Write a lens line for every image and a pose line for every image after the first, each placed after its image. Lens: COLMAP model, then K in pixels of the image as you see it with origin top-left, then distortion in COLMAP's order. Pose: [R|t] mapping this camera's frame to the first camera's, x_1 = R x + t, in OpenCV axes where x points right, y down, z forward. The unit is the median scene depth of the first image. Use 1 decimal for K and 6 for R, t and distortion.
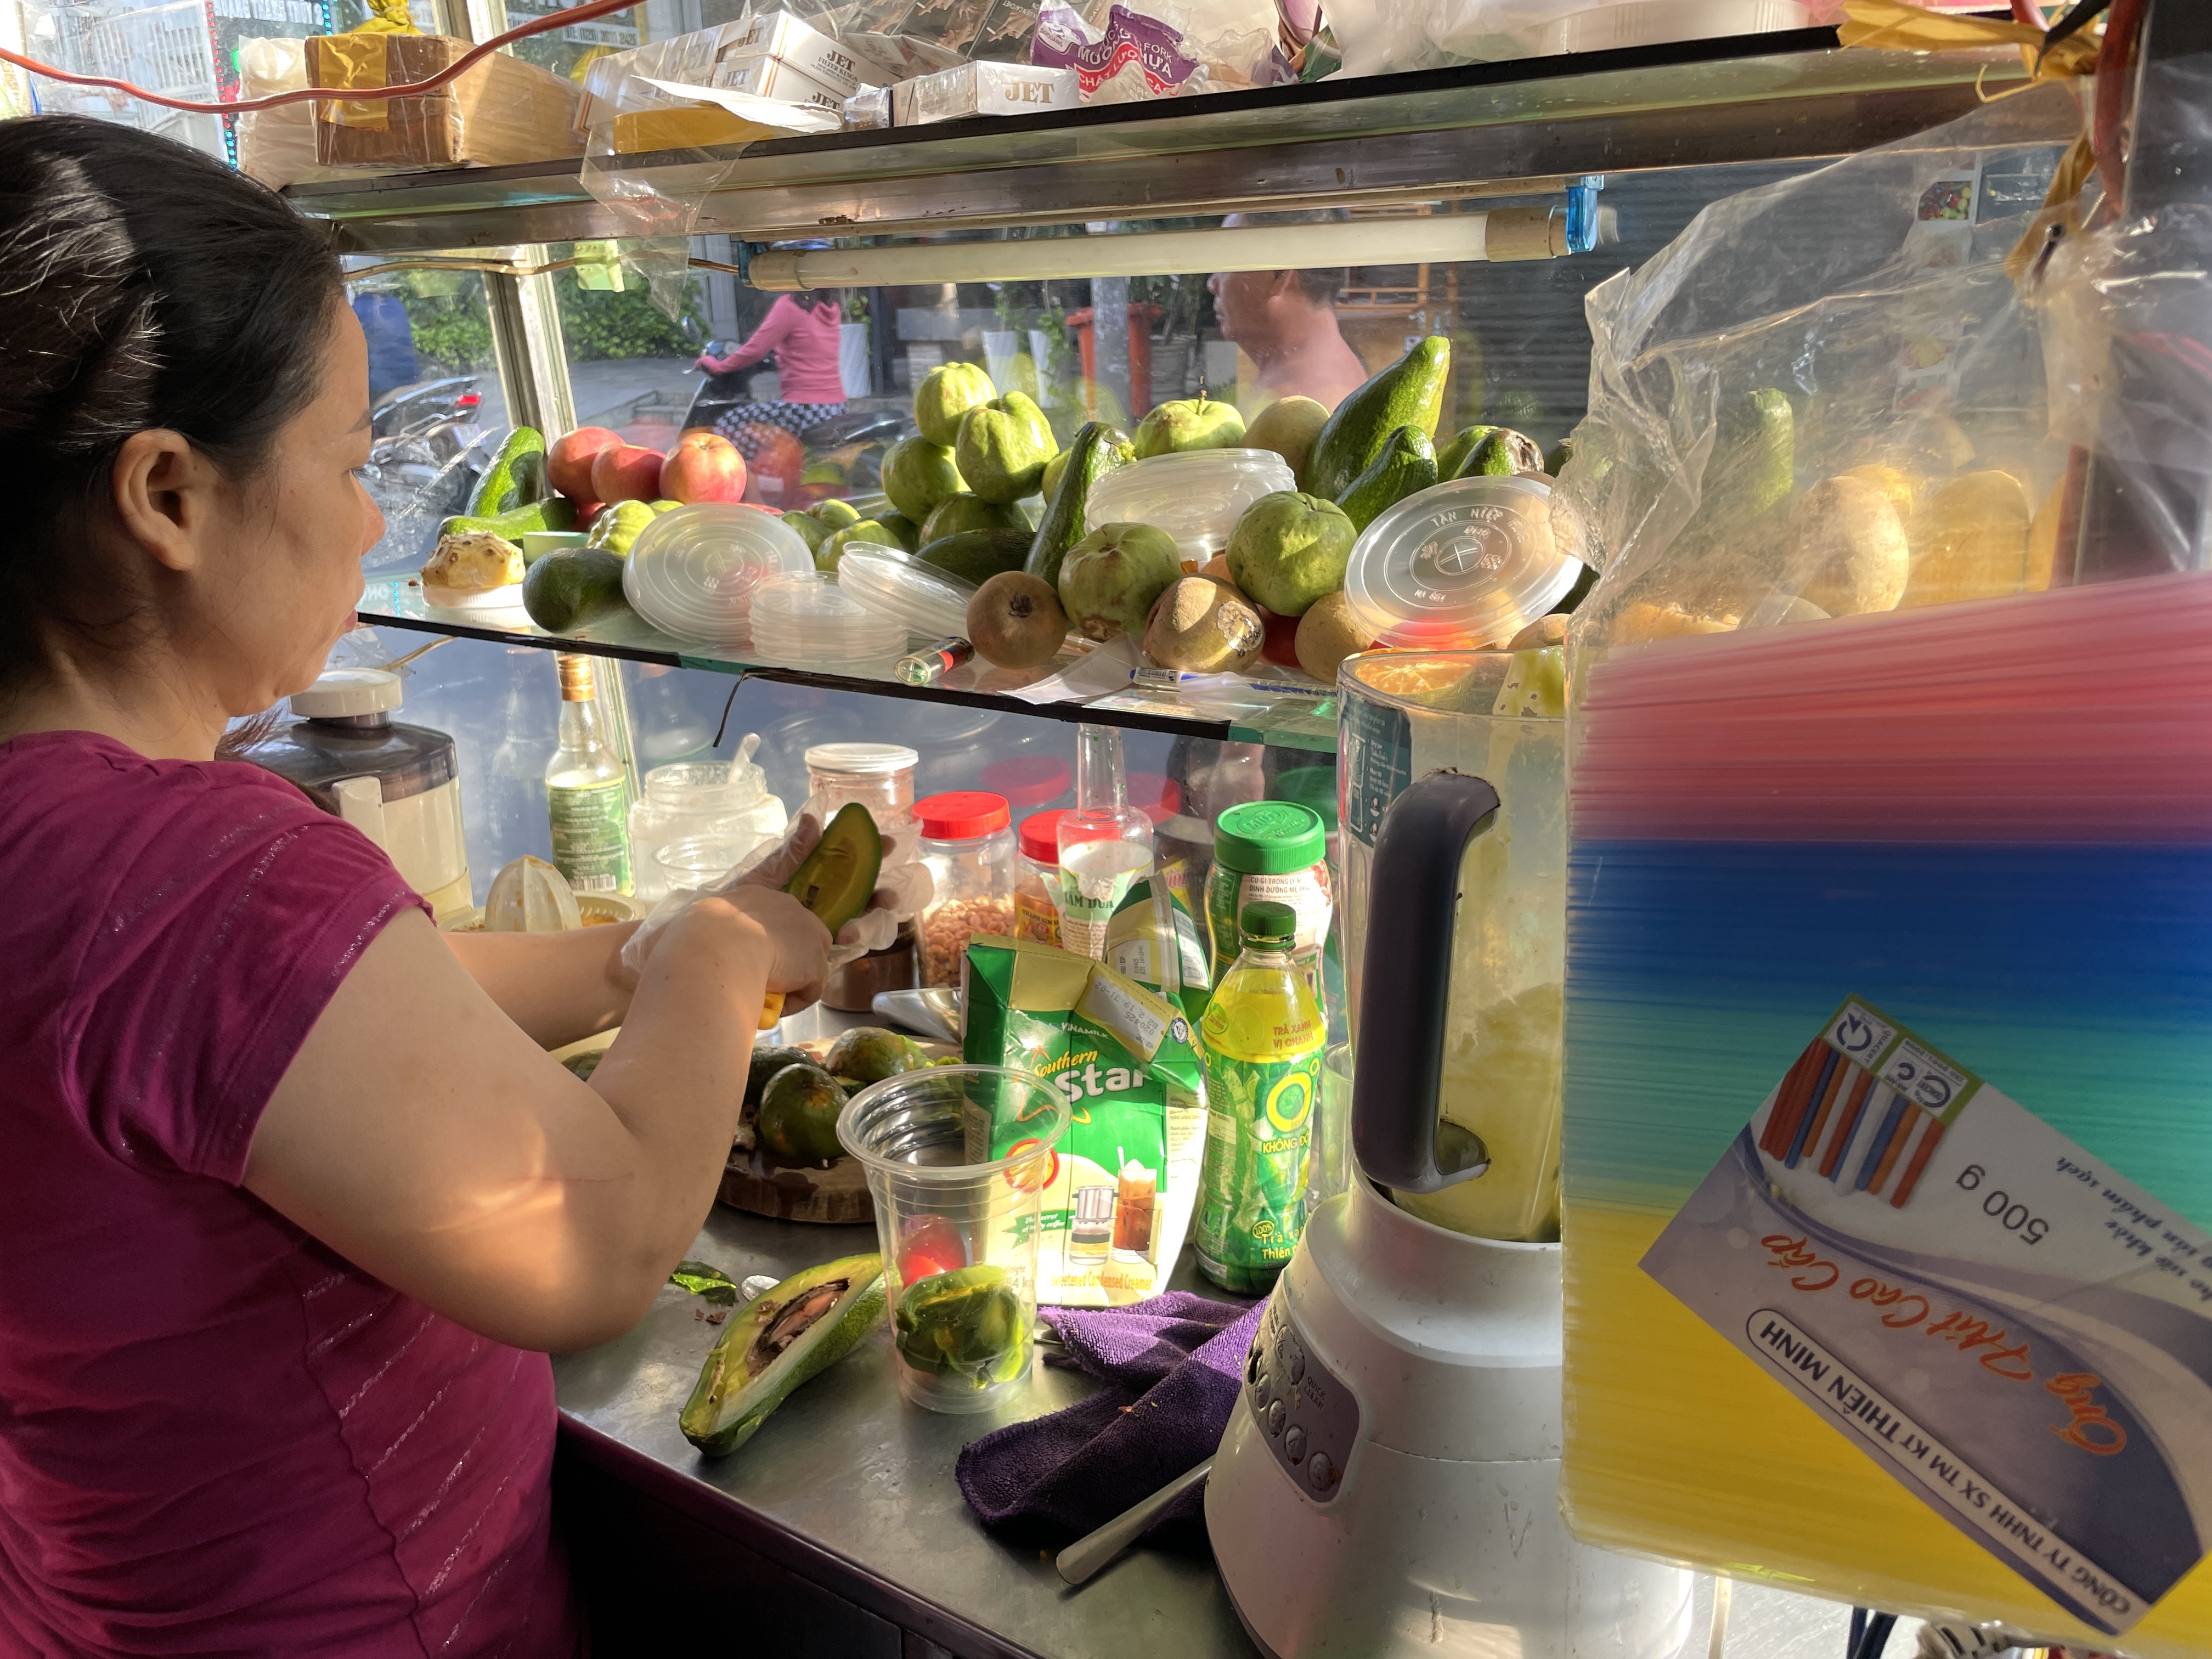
lens RADIAL K [[1698.8, 0, 1100.1], [0, 1698.8, 827.1], [0, 0, 1]] dist [0.040897, -0.050279]
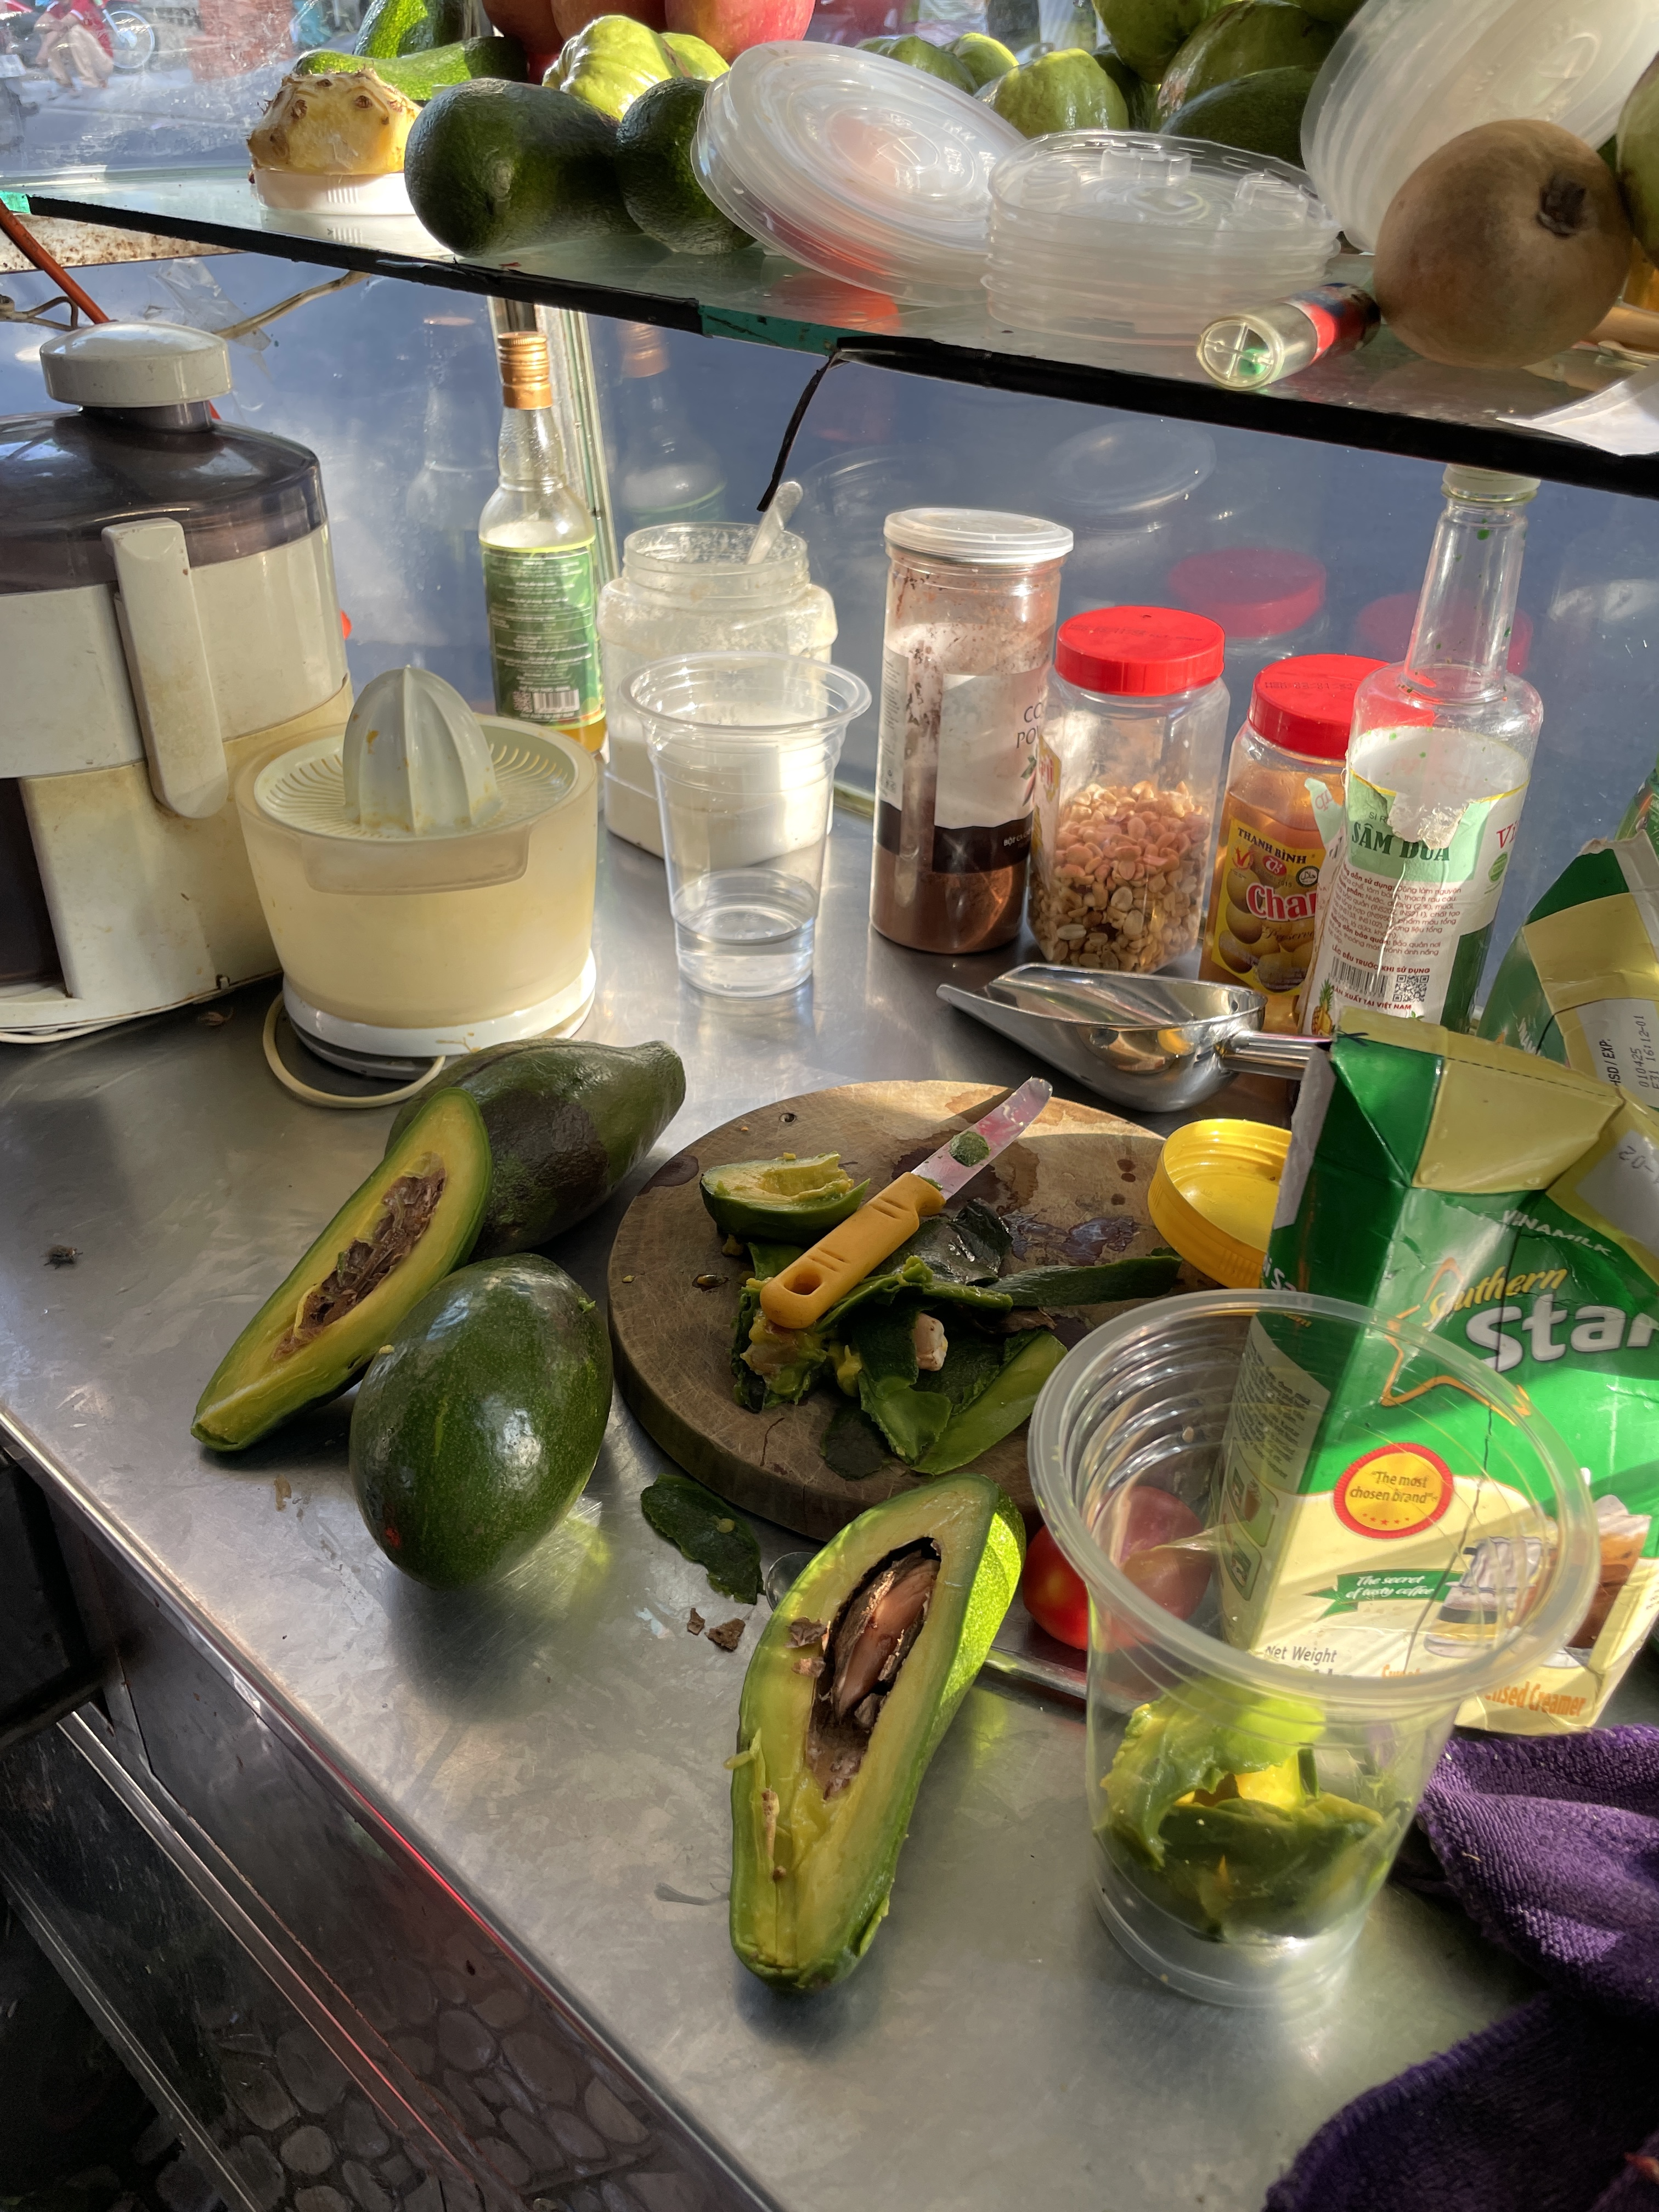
lens RADIAL K [[1698.8, 0, 848.8], [0, 1698.8, 1115.5], [0, 0, 1]] dist [0.040897, -0.050279]
pose [[0.988648, 0.103999, -0.108445, -0.102004], [-0.067846, 0.952968, 0.295380, -0.021388], [0.134063, -0.284669, 0.949205, 0.378921]]
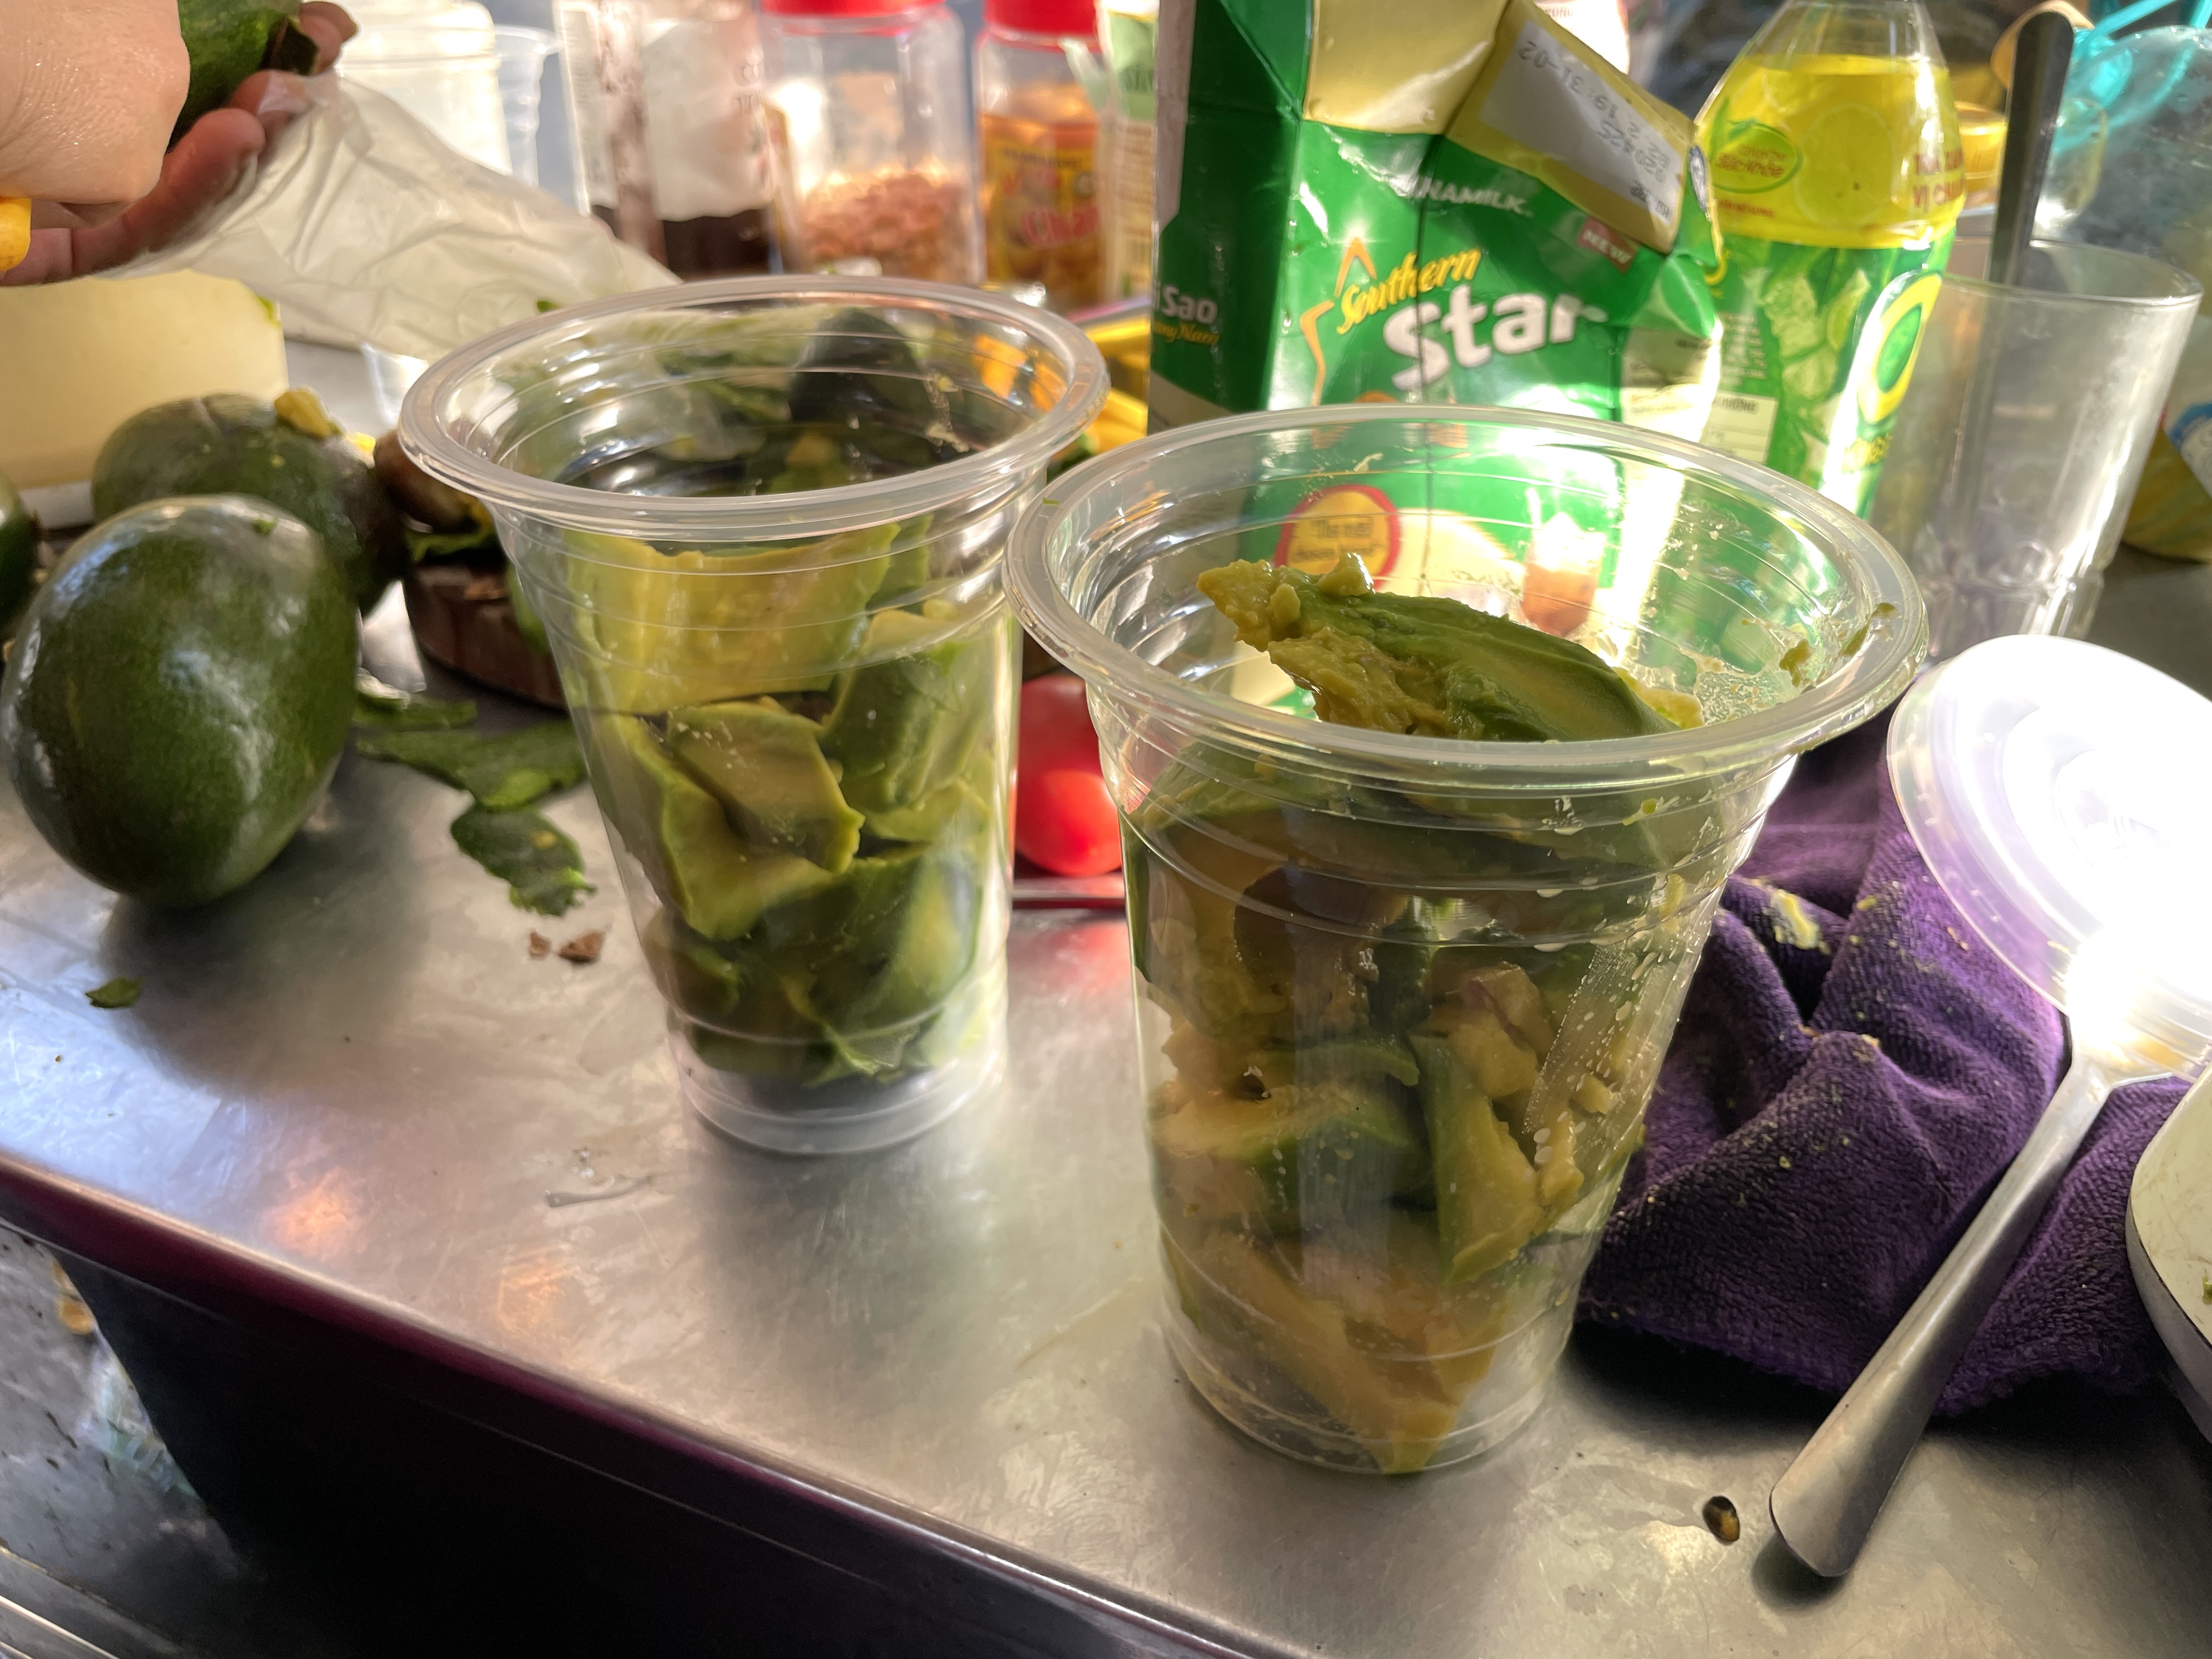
lens RADIAL K [[1698.8, 0, 1097.4], [0, 1698.8, 841.5], [0, 0, 1]] dist [0.040897, -0.050279]
pose [[0.984788, -0.092324, 0.147200, -0.111526], [0.045735, 0.955015, 0.293010, 0.098571], [-0.167630, -0.281821, 0.944710, 0.412938]]
